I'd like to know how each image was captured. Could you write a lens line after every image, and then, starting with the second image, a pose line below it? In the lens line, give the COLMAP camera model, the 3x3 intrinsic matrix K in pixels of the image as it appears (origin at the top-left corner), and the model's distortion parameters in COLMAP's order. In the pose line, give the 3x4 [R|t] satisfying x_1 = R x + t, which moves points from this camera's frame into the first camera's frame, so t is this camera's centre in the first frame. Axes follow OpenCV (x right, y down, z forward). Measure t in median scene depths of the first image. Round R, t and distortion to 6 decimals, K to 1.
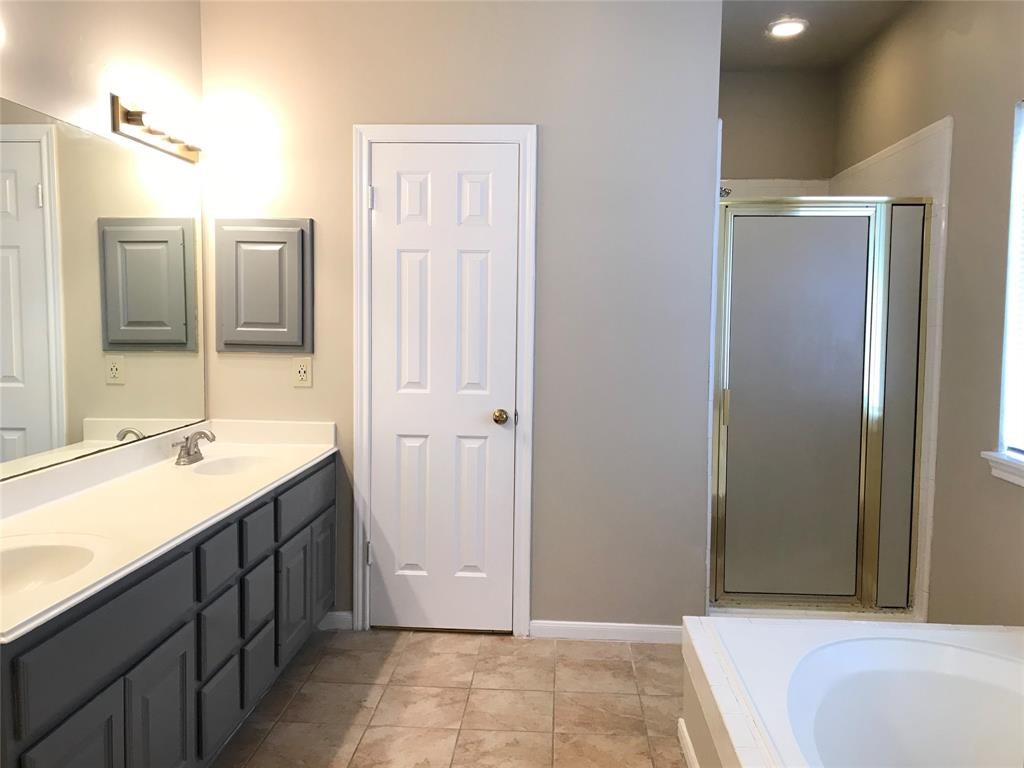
lens RADIAL K [[853.1, 0, 512.0], [0, 853.1, 384.0], [0, 0, 1]] dist [-0.005241, -0.138604]
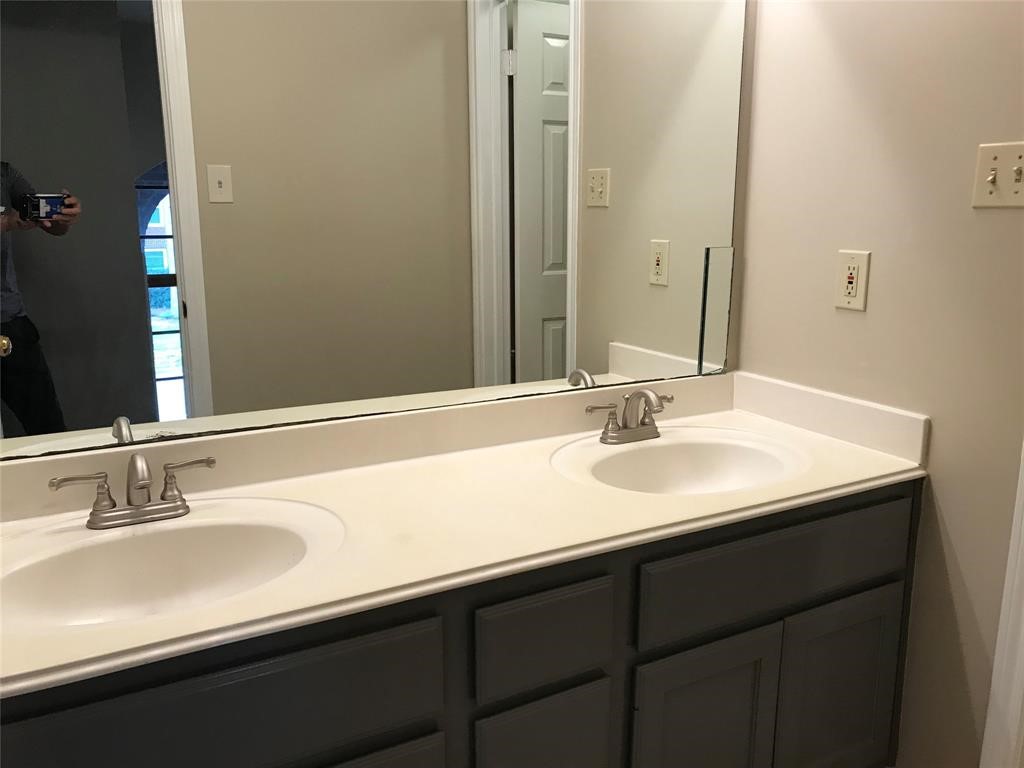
lens RADIAL K [[853.1, 0, 512.0], [0, 853.1, 384.0], [0, 0, 1]] dist [-0.005241, -0.138604]
pose [[0.533921, 0.214235, -0.817944, 0.059380], [-0.074815, 0.975545, 0.206677, -0.058674], [0.842218, -0.049155, 0.536892, 0.539186]]
